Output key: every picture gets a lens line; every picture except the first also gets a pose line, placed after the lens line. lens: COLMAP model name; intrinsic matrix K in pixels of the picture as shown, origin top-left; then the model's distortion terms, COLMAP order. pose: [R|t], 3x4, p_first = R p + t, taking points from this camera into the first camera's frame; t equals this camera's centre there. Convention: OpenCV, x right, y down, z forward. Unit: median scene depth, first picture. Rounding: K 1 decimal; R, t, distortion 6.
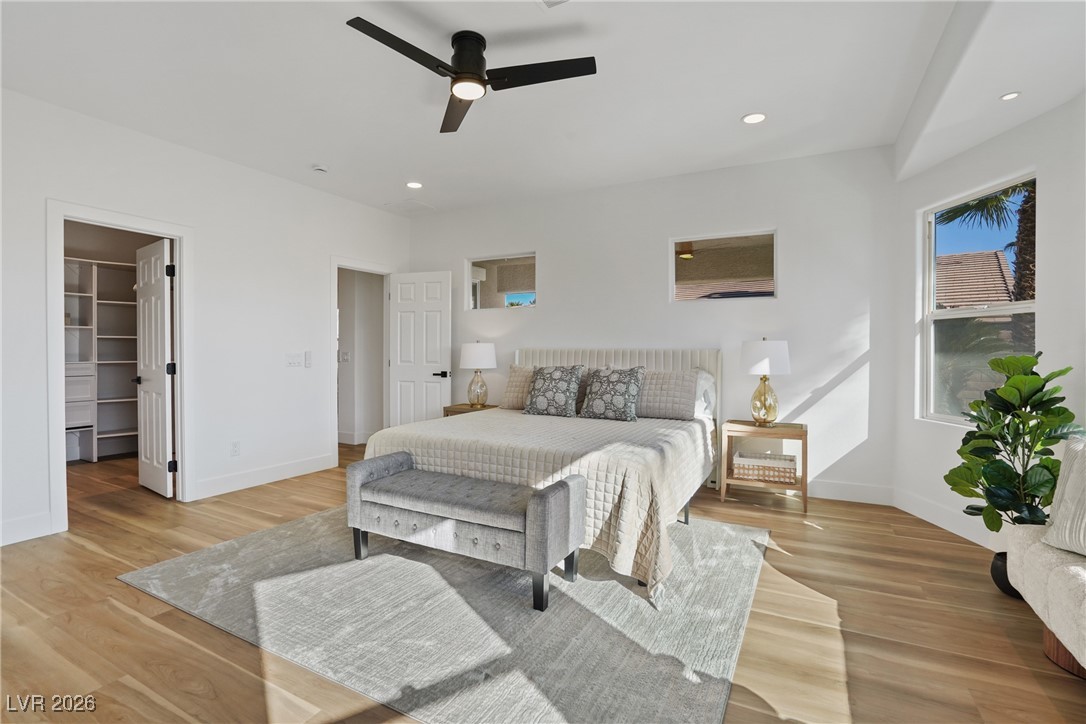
lens RADIAL K [[503.5, 0, 539.8], [0, 503.5, 355.3], [0, 0, 1]] dist [-0.027179, 0.000375]
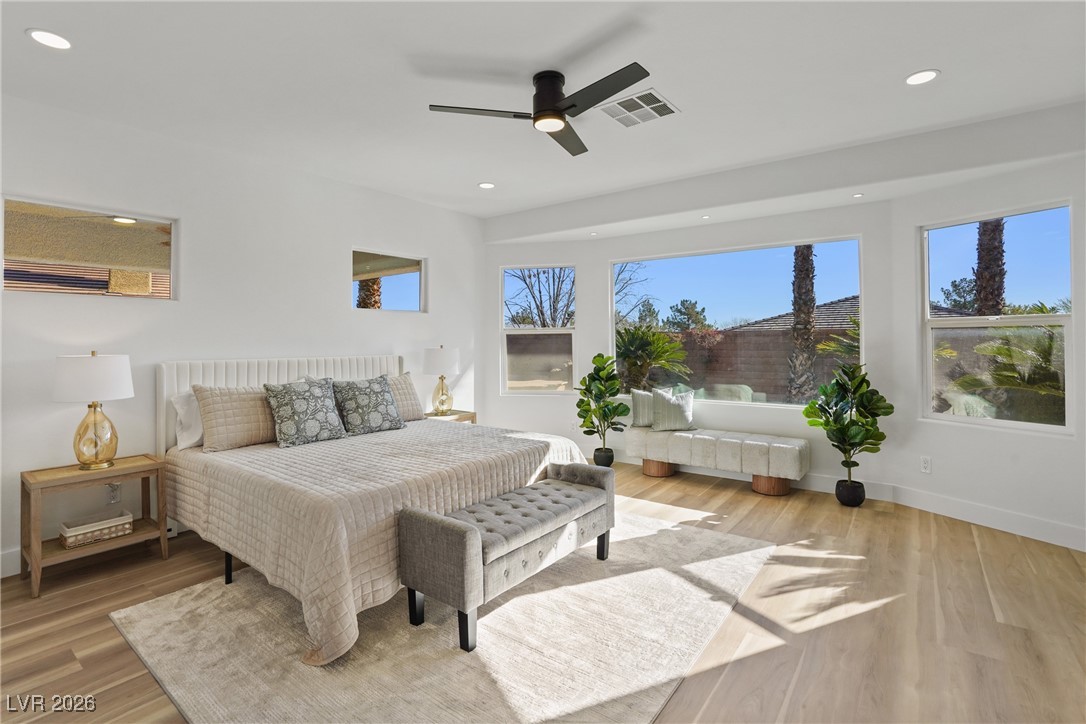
lens RADIAL K [[505.3, 0, 541.7], [0, 505.3, 339.4], [0, 0, 1]] dist [-0.028998, 0.000142]
pose [[0.155836, 0.005143, 0.987770, -1.152603], [0.013580, 0.999881, -0.007349, -0.056798], [-0.987690, 0.014559, 0.155747, 0.810324]]
